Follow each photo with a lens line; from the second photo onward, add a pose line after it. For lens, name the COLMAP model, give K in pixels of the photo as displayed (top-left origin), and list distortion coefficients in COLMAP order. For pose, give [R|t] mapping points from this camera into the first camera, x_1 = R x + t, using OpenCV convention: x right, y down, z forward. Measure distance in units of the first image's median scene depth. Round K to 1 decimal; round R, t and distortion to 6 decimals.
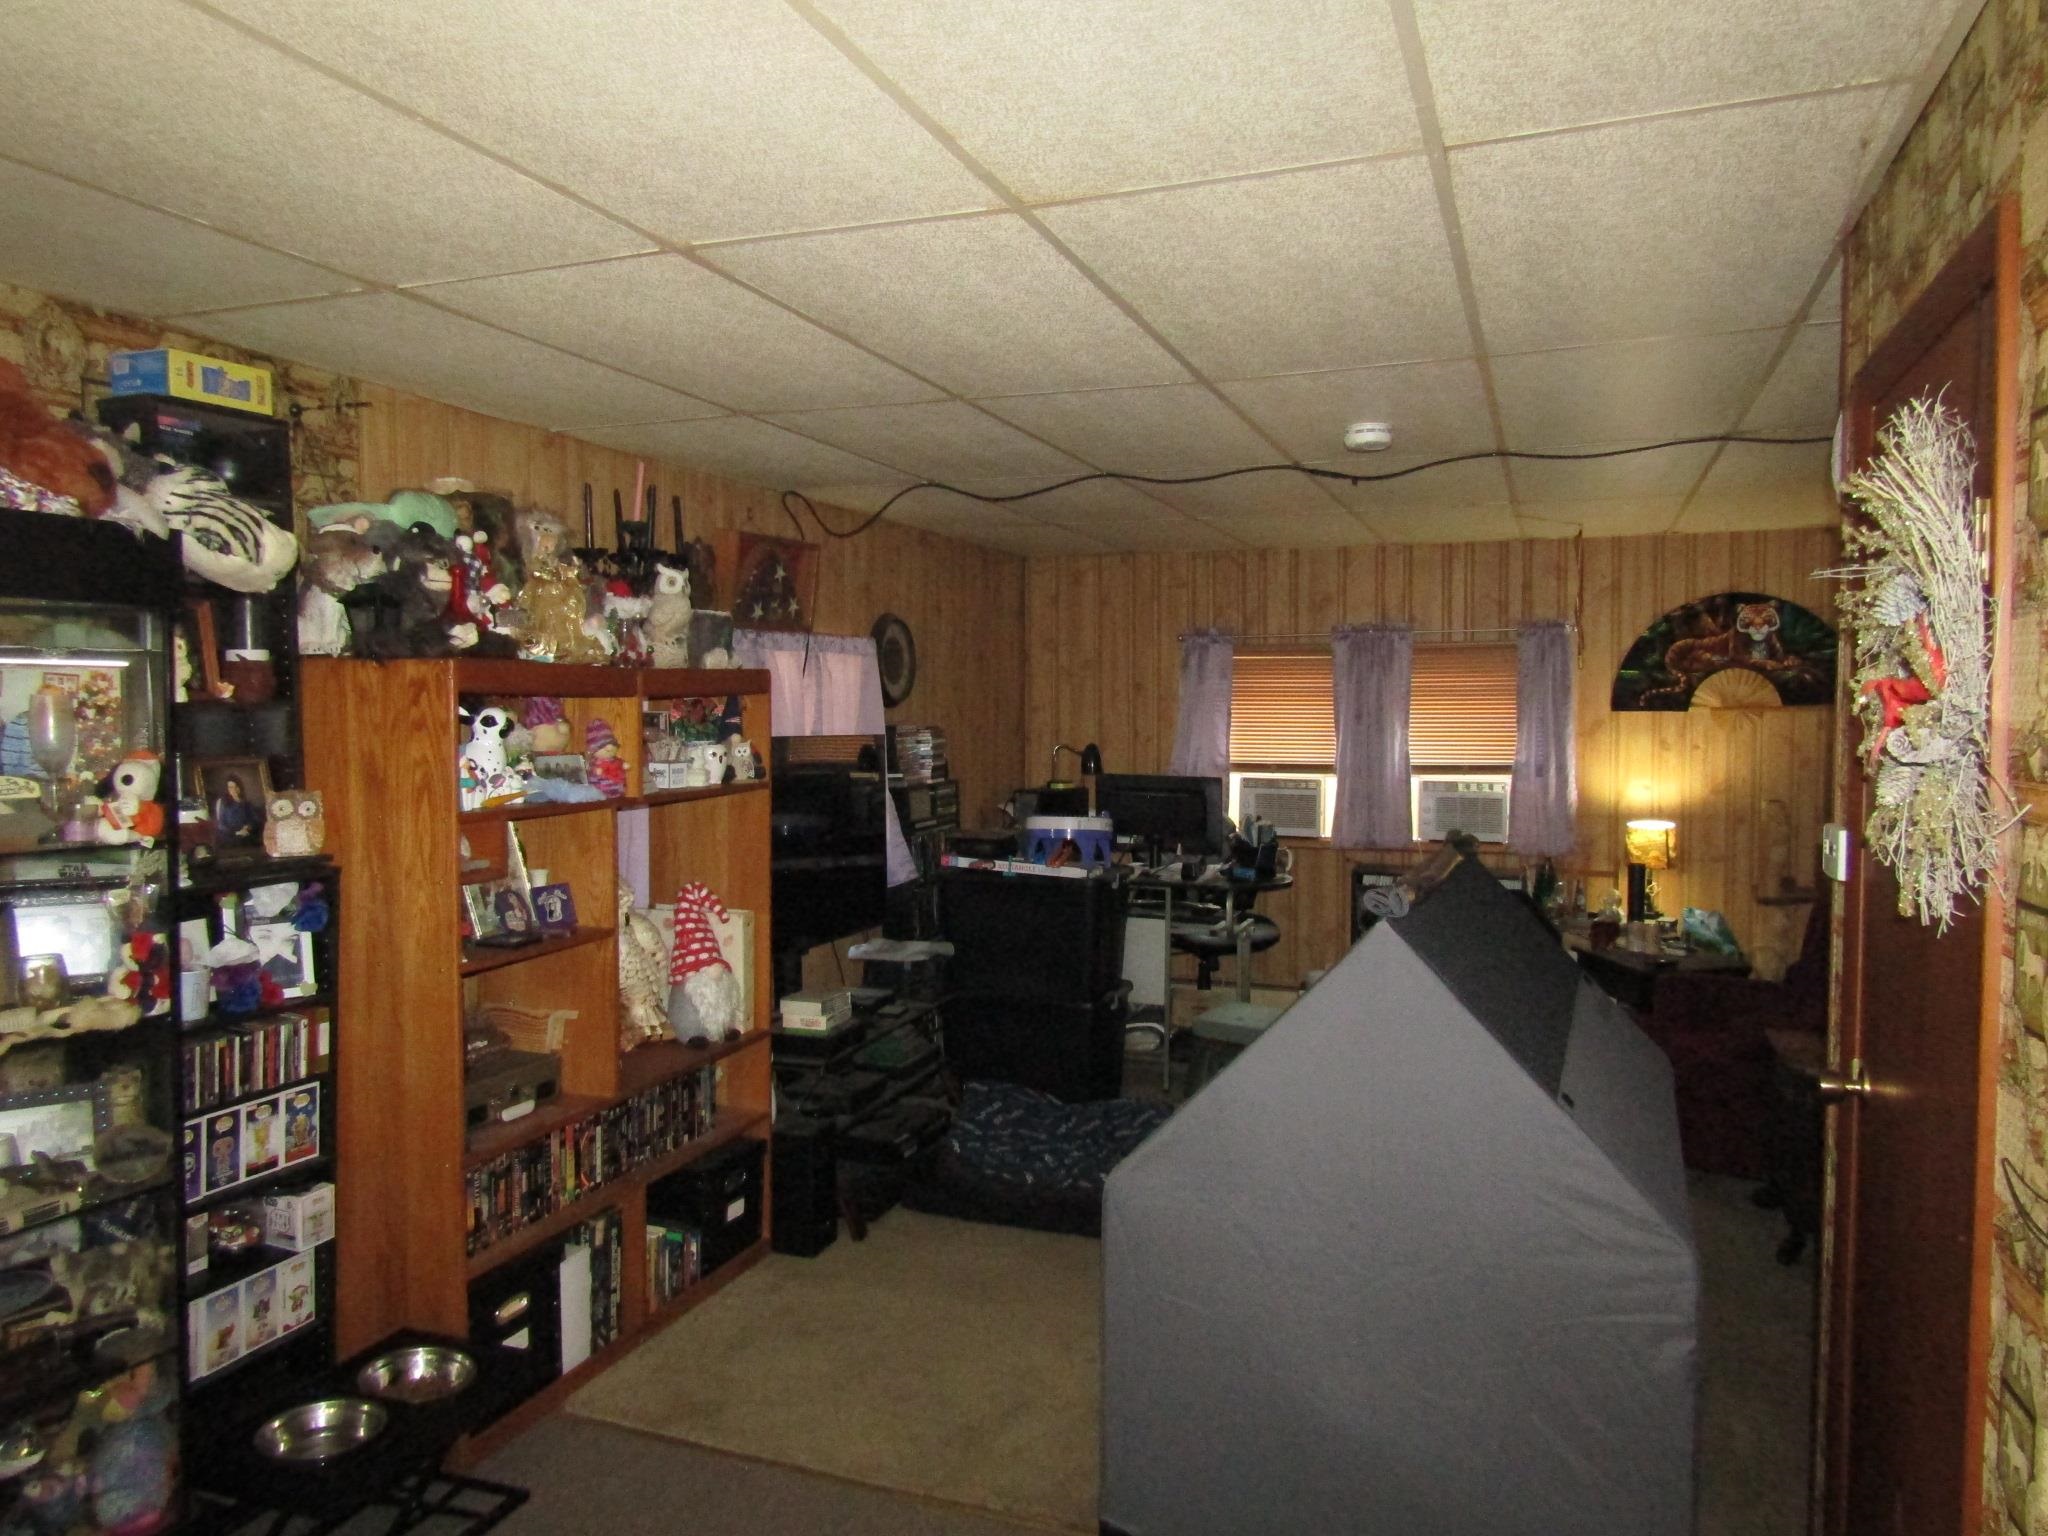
lens RADIAL K [[1440.8, 0, 1024.0], [0, 1440.8, 768.0], [0, 0, 1]] dist [-0.005133, -0.007758]
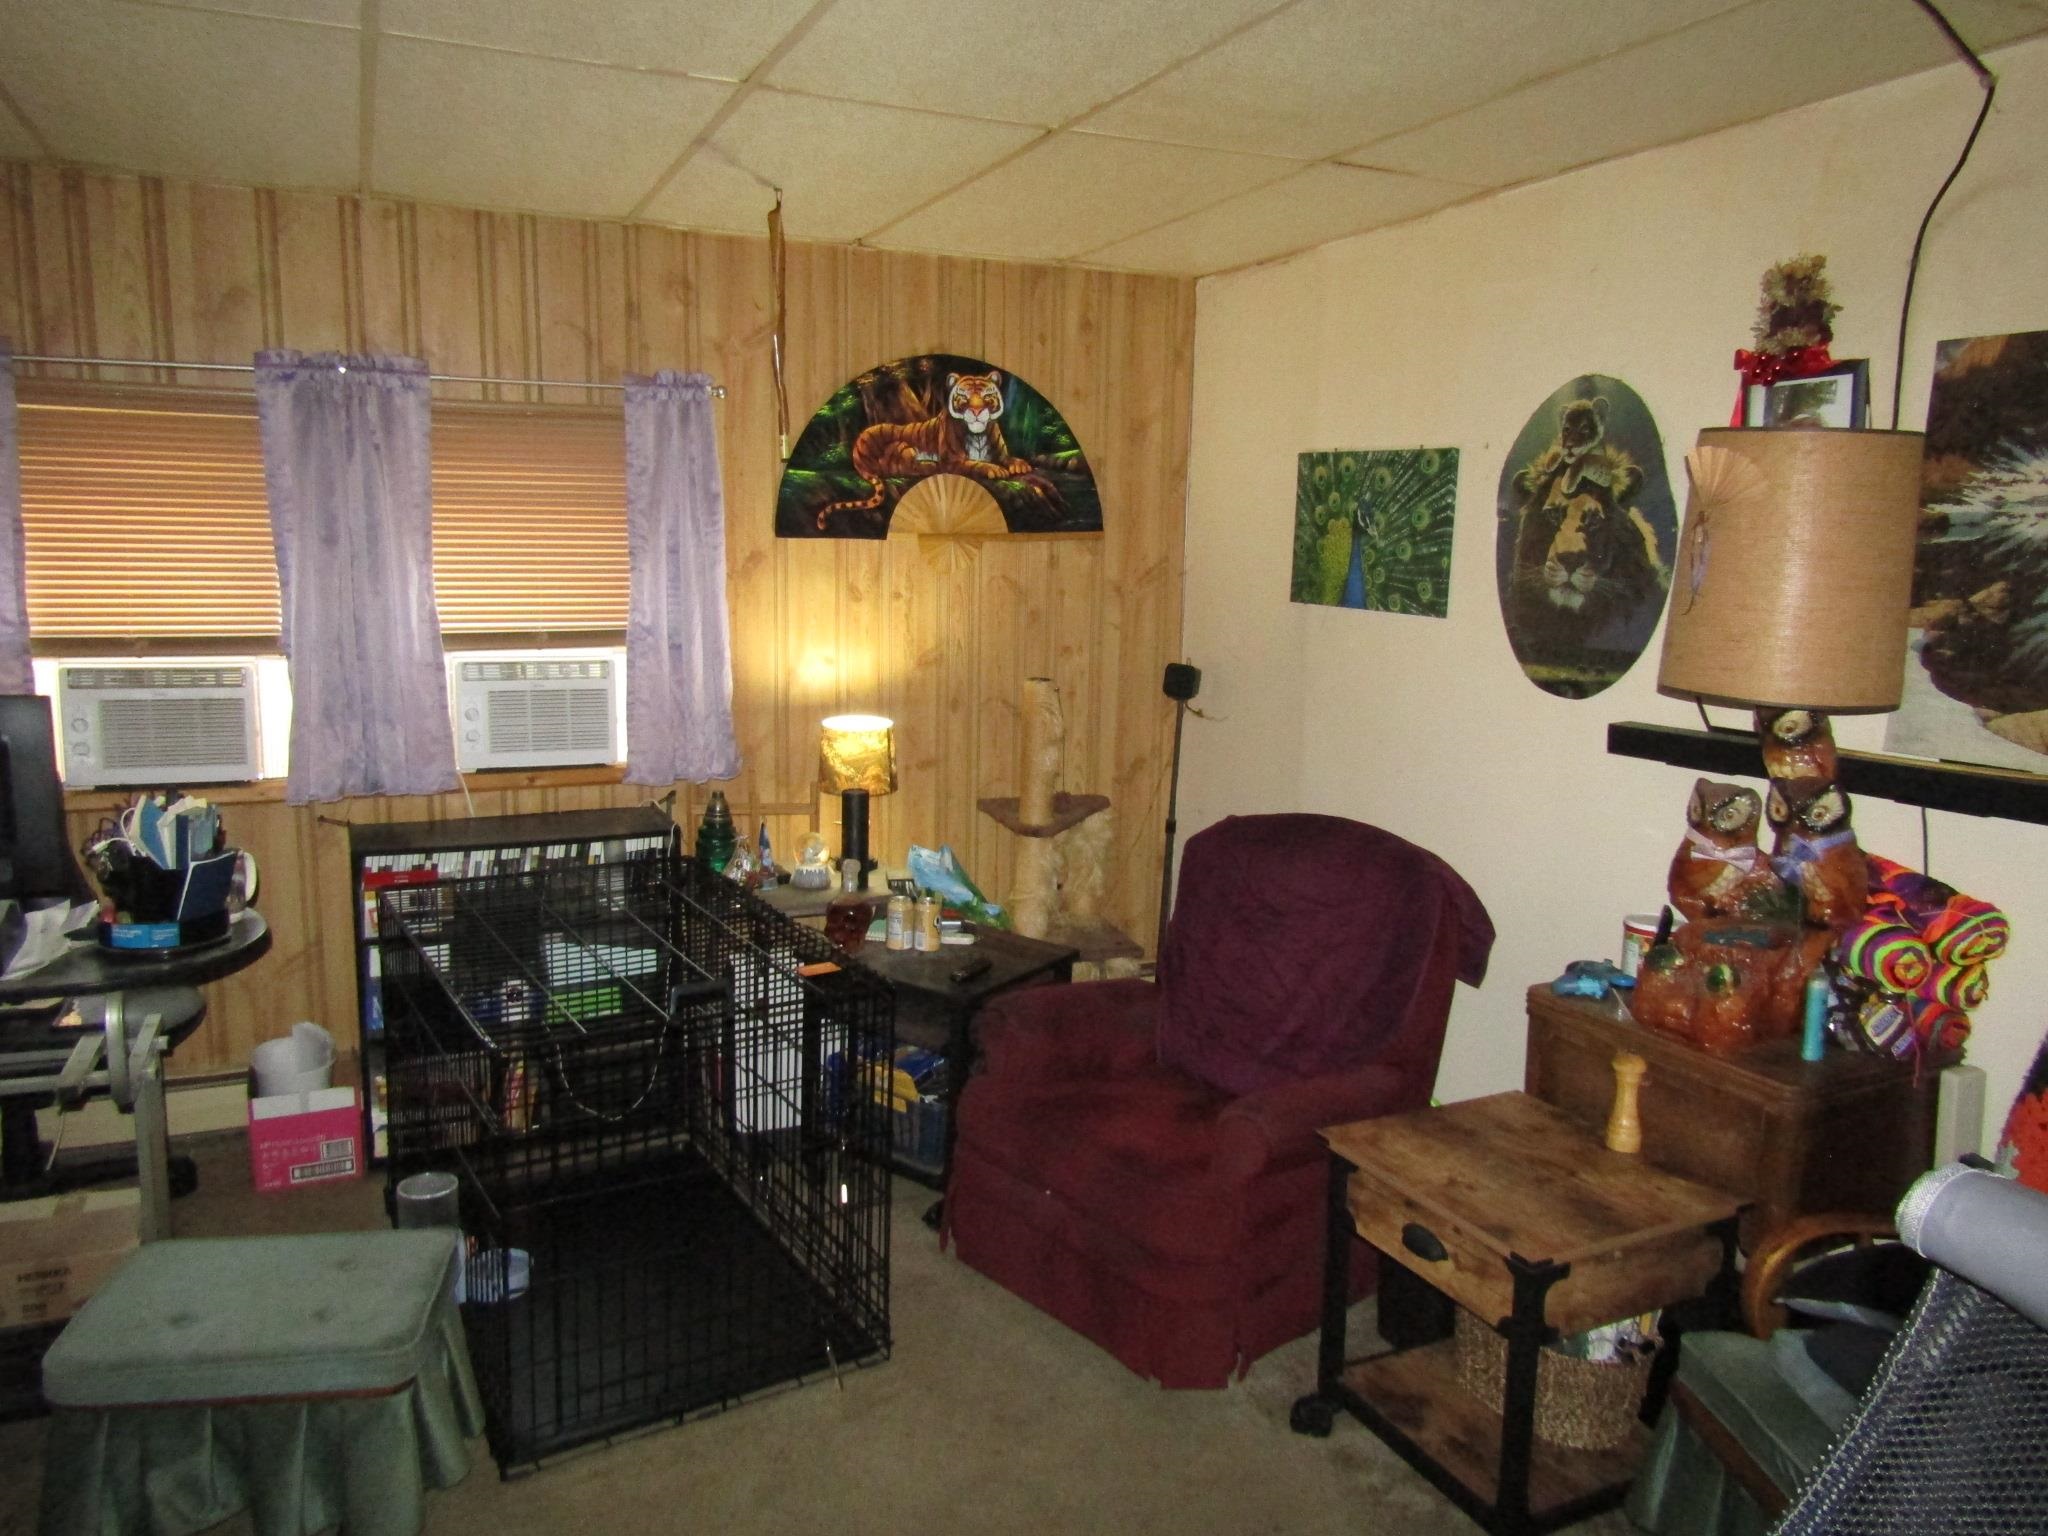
lens RADIAL K [[1440.8, 0, 1024.0], [0, 1440.8, 768.0], [0, 0, 1]] dist [-0.005133, -0.007758]
pose [[0.701134, -0.099896, 0.705997, 0.042184], [0.010005, 0.991418, 0.130346, -0.021359], [-0.712959, -0.084326, 0.696116, 0.500319]]
